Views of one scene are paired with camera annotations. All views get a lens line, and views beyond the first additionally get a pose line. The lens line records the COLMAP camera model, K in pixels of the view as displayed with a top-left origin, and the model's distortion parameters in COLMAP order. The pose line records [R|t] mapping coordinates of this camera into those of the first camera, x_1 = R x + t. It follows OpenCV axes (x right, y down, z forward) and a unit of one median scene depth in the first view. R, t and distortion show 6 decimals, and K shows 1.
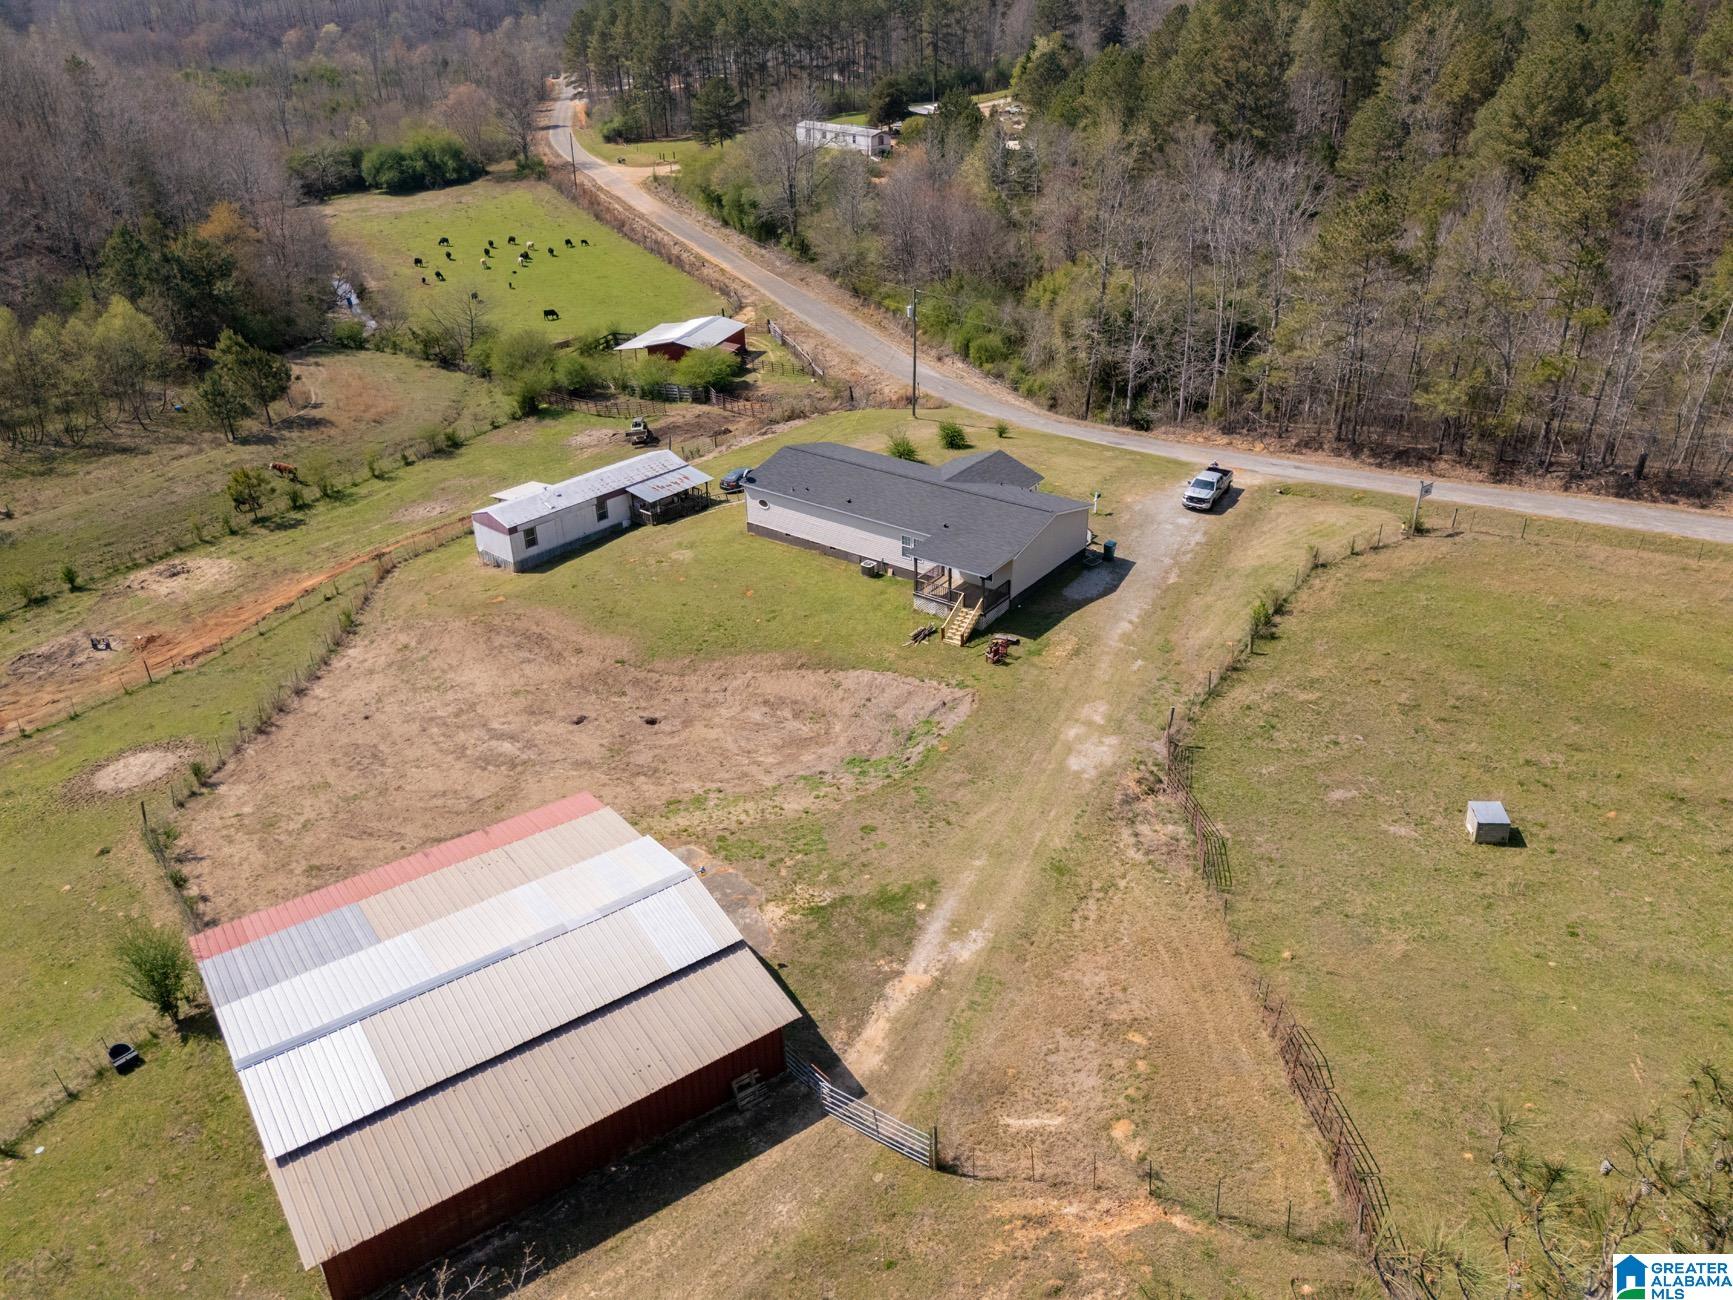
lens RADIAL K [[1284.4, 0, 865.4], [0, 1284.4, 648.9], [0, 0, 1]] dist [0.066168, -0.069139]
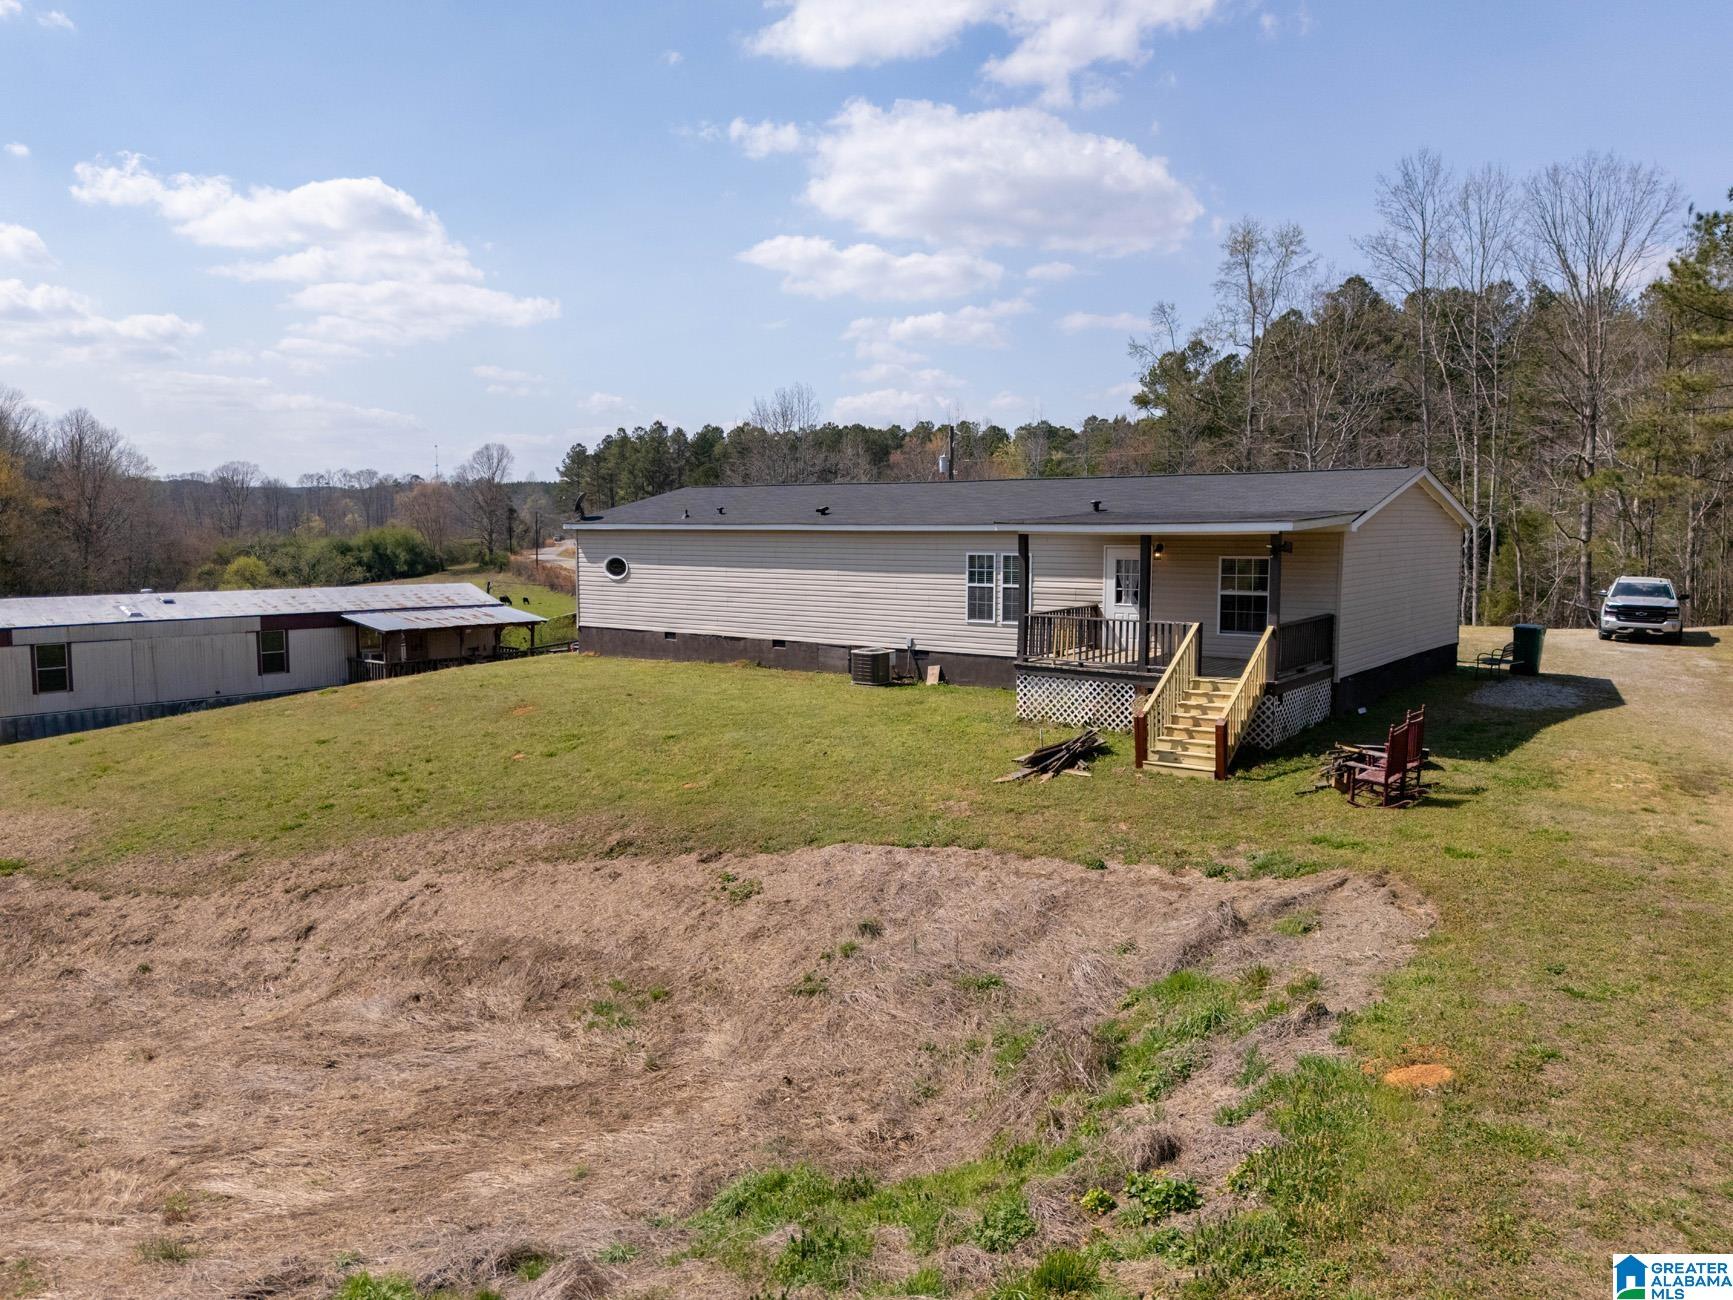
lens RADIAL K [[1284.4, 0, 873.1], [0, 1284.4, 647.2], [0, 0, 1]] dist [0.066168, -0.069139]
pose [[0.999833, 0.017830, 0.004015, 0.001183], [-0.014904, 0.922592, -0.385490, 0.077420], [-0.010577, 0.385366, 0.922703, 0.740019]]
